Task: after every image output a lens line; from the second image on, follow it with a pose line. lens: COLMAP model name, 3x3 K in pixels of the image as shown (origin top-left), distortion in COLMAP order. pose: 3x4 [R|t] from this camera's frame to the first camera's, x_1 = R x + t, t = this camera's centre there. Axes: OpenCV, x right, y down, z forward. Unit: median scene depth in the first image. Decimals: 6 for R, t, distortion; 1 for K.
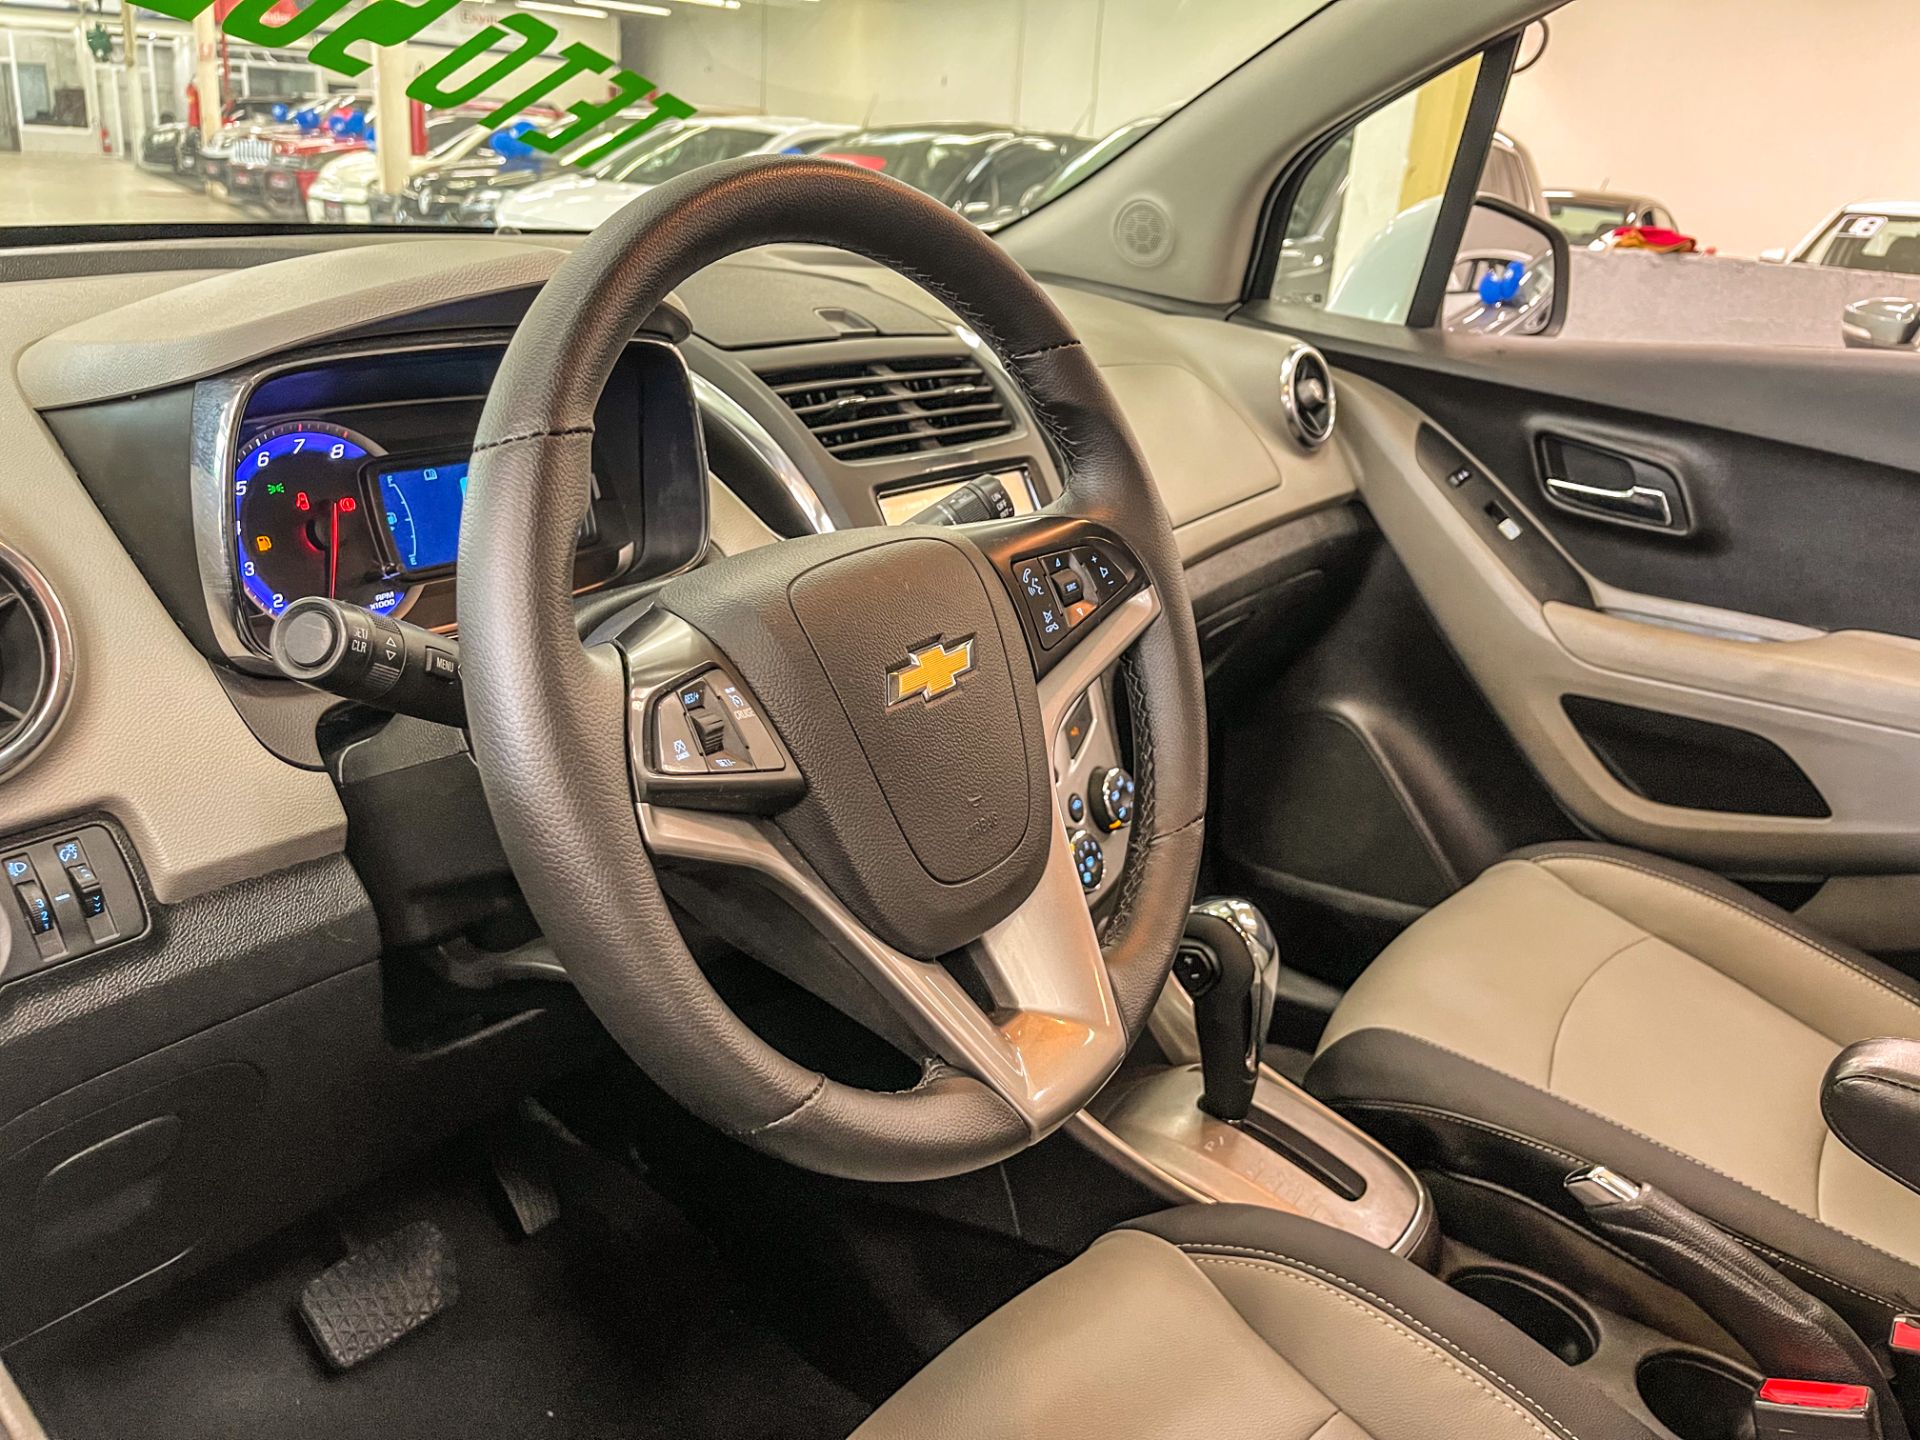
lens RADIAL K [[1477.8, 0, 960.0], [0, 1477.8, 720.0], [0, 0, 1]] dist [0.025832, -0.056372]
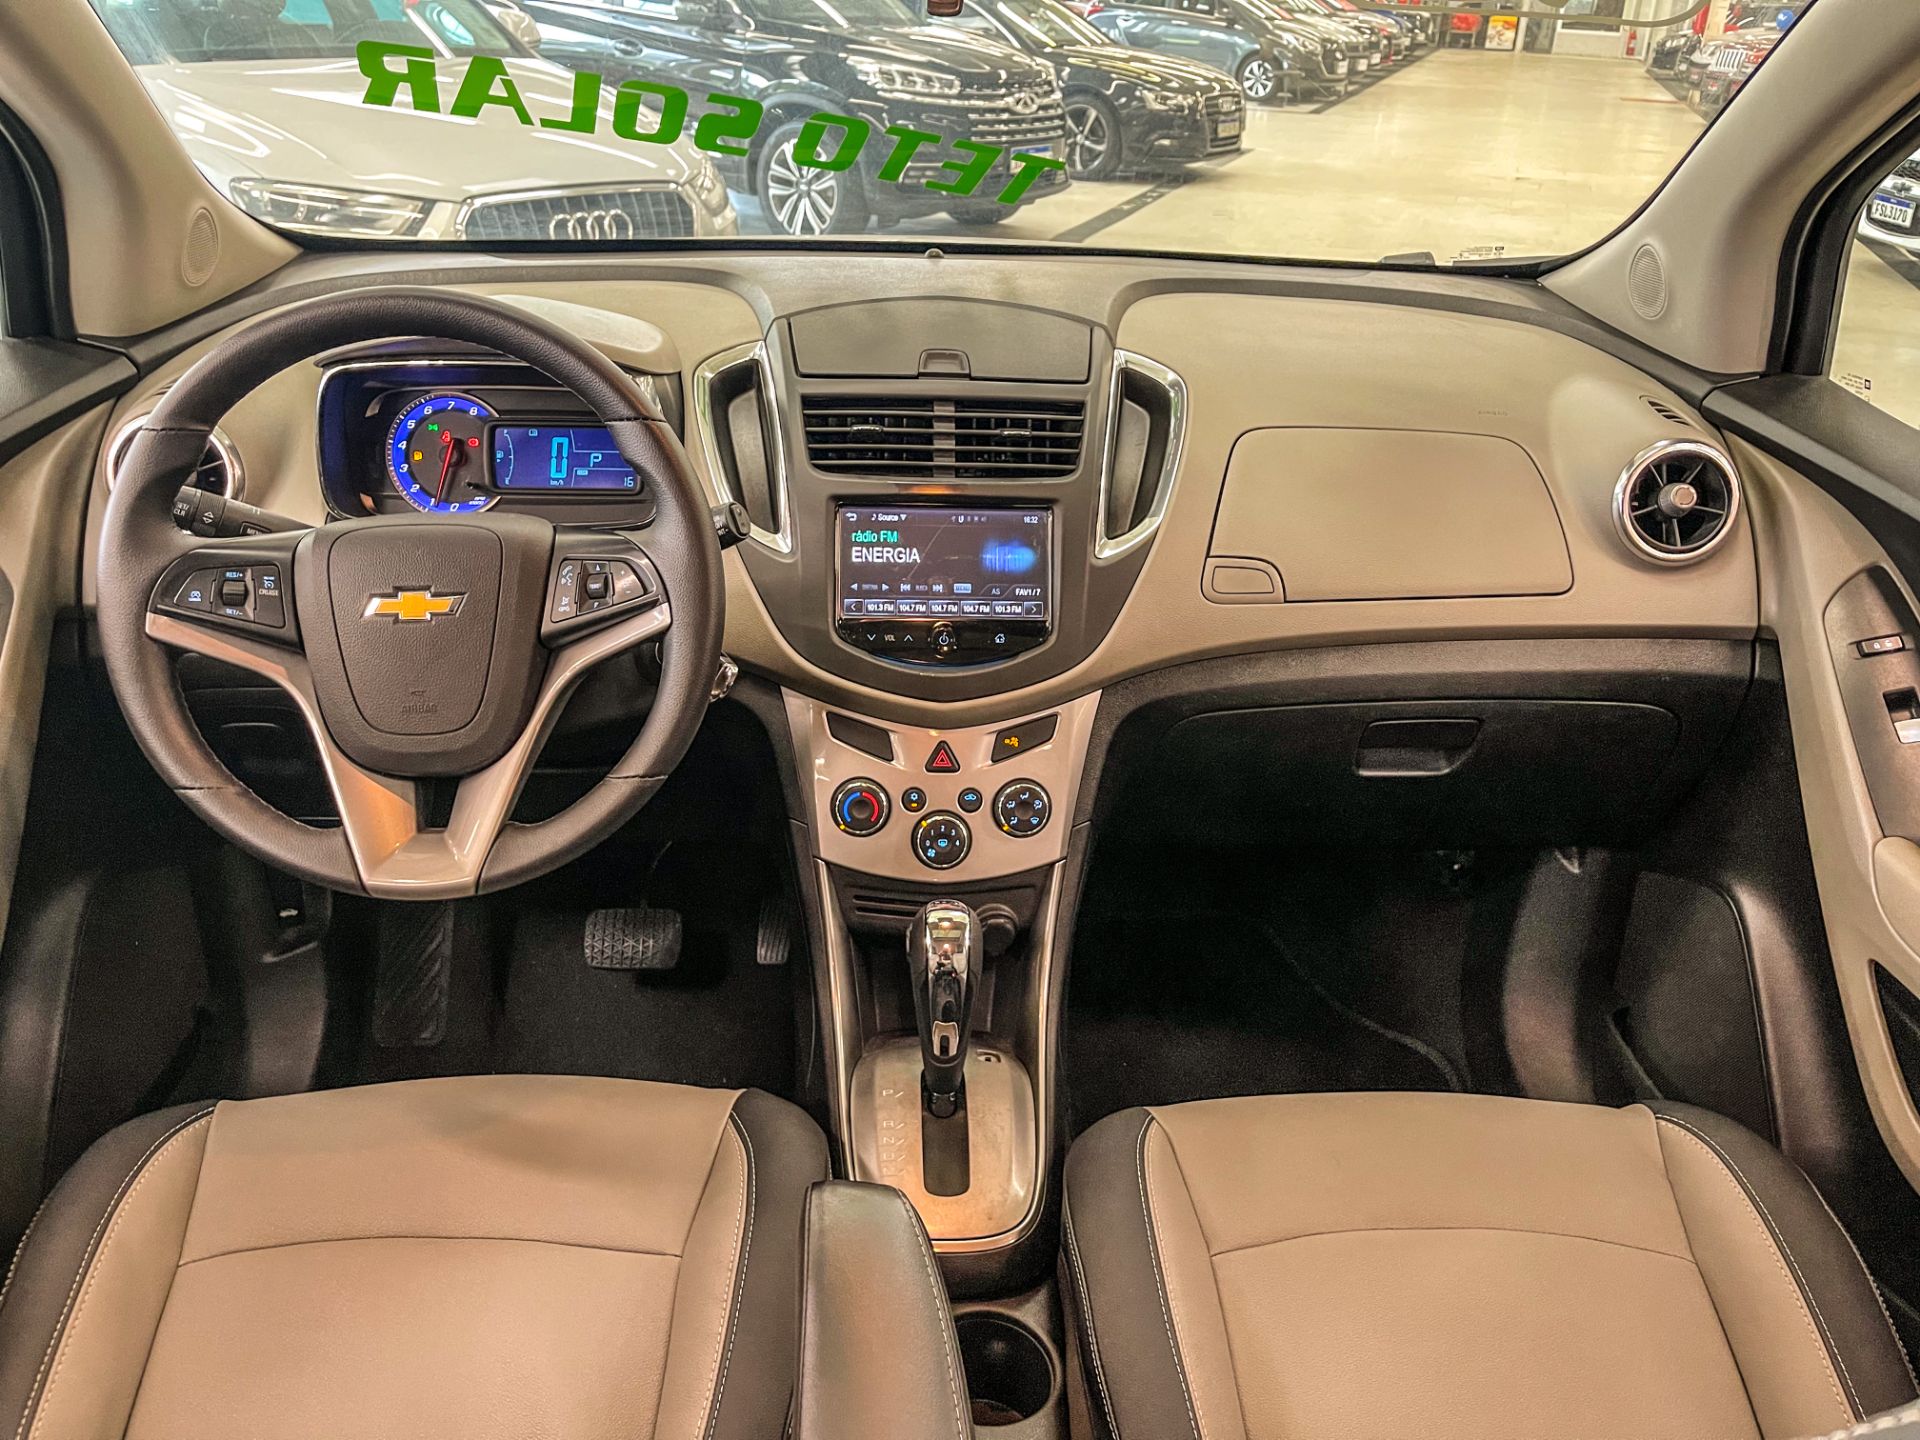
lens RADIAL K [[1434.1, 0, 960.0], [0, 1434.1, 720.0], [0, 0, 1]] dist [0.085888, -0.118537]
pose [[0.602706, 0.308764, -0.735806, 0.966725], [-0.258584, 0.947920, 0.185963, -0.227817], [0.754903, 0.078187, 0.651159, 0.268870]]
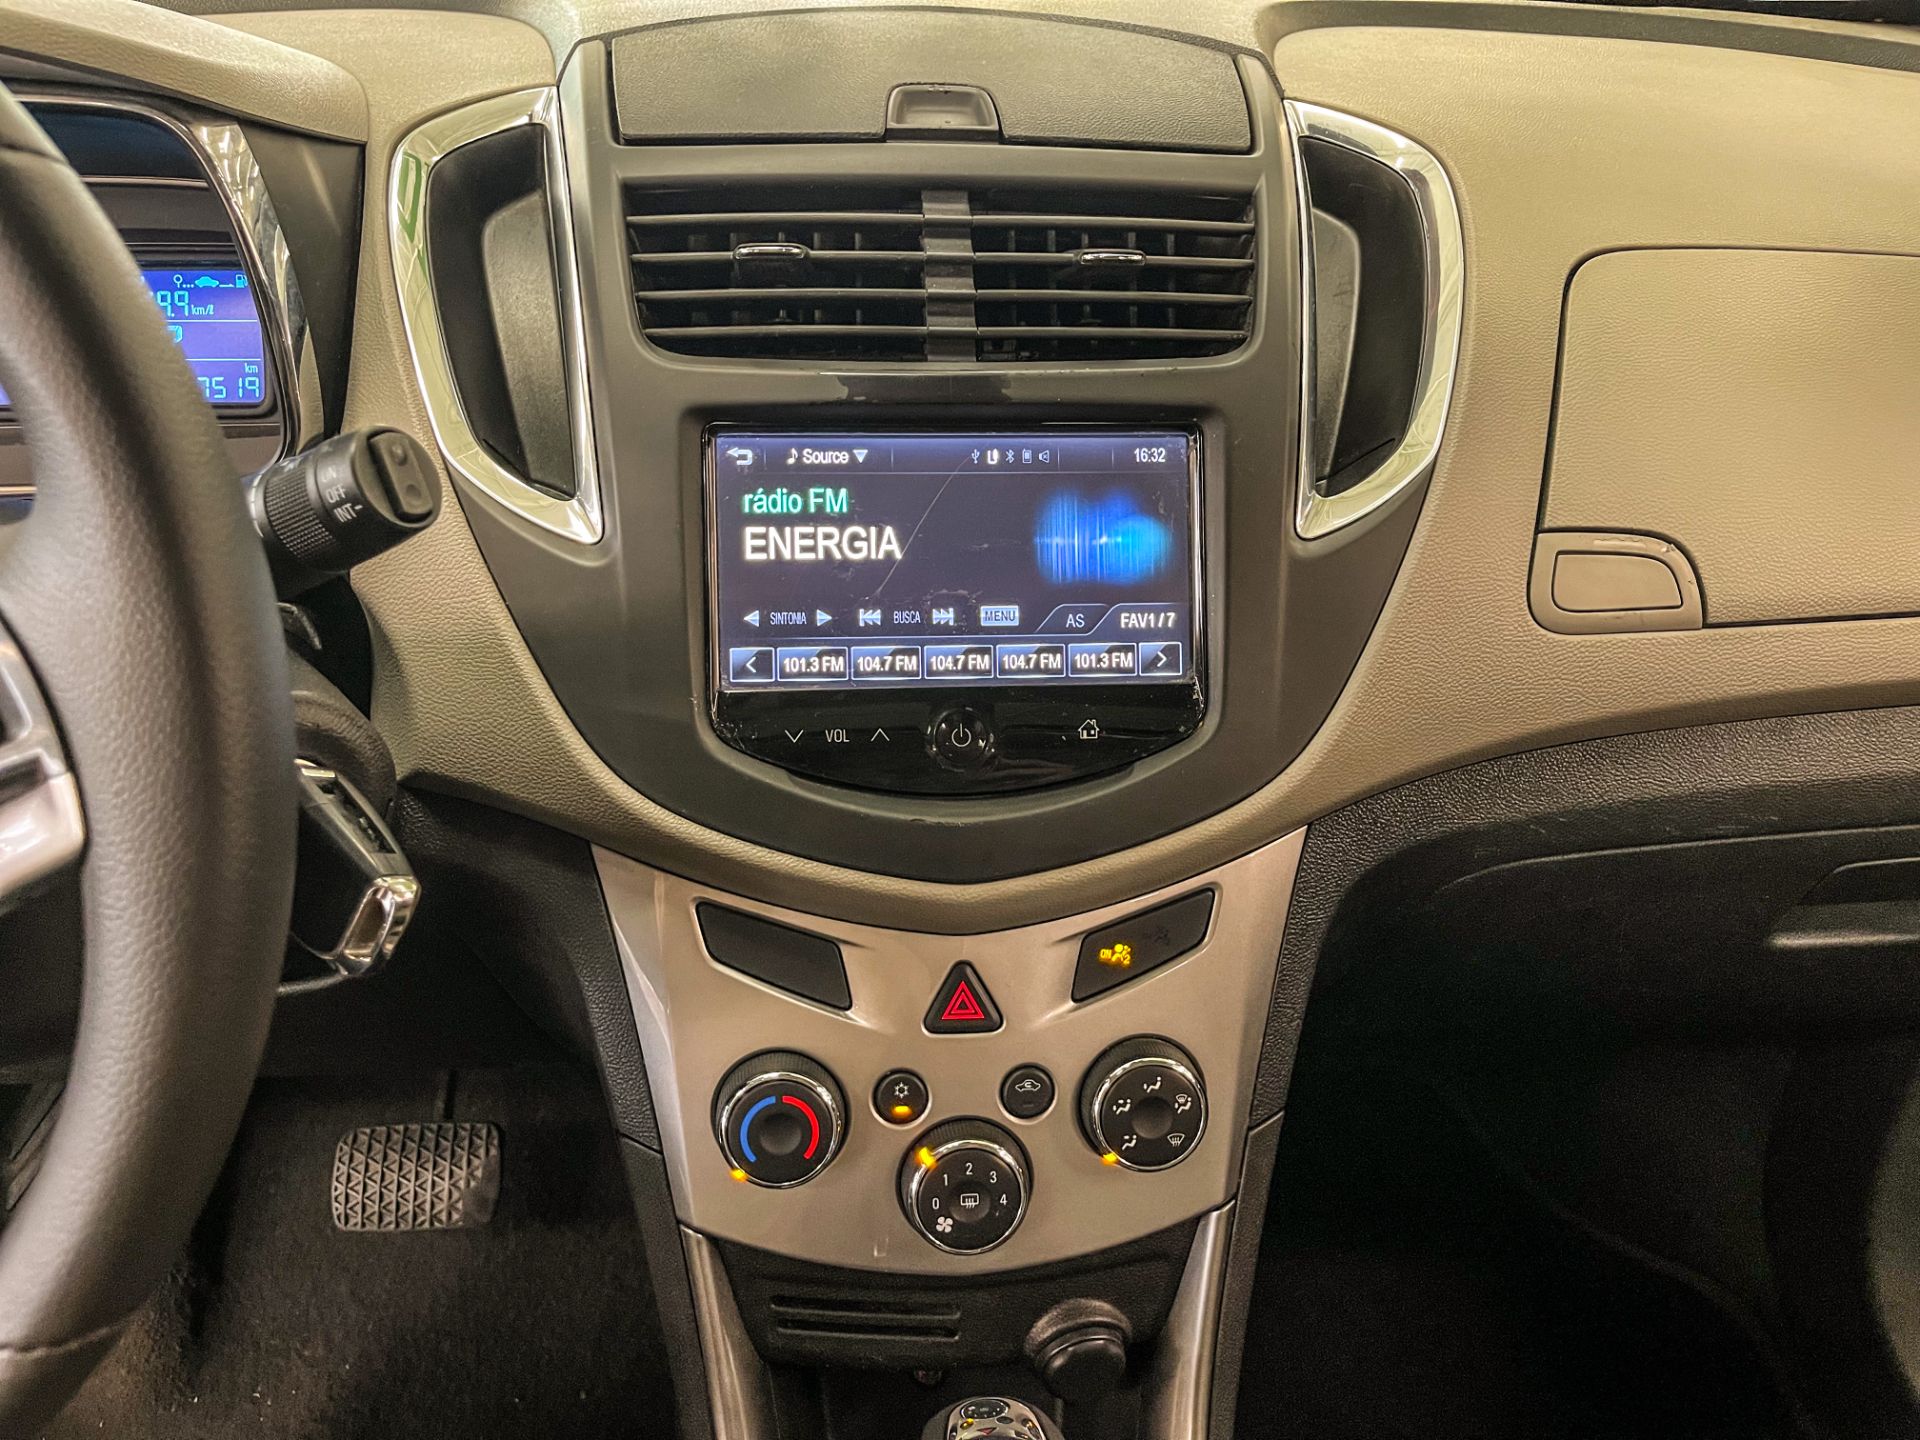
lens RADIAL K [[1477.8, 0, 960.0], [0, 1477.8, 720.0], [0, 0, 1]] dist [0.025832, -0.056372]
pose [[0.632419, 0.326074, -0.702653, 0.422146], [-0.241977, 0.944853, 0.220680, -0.188382], [0.735862, 0.030463, 0.676445, 0.676932]]
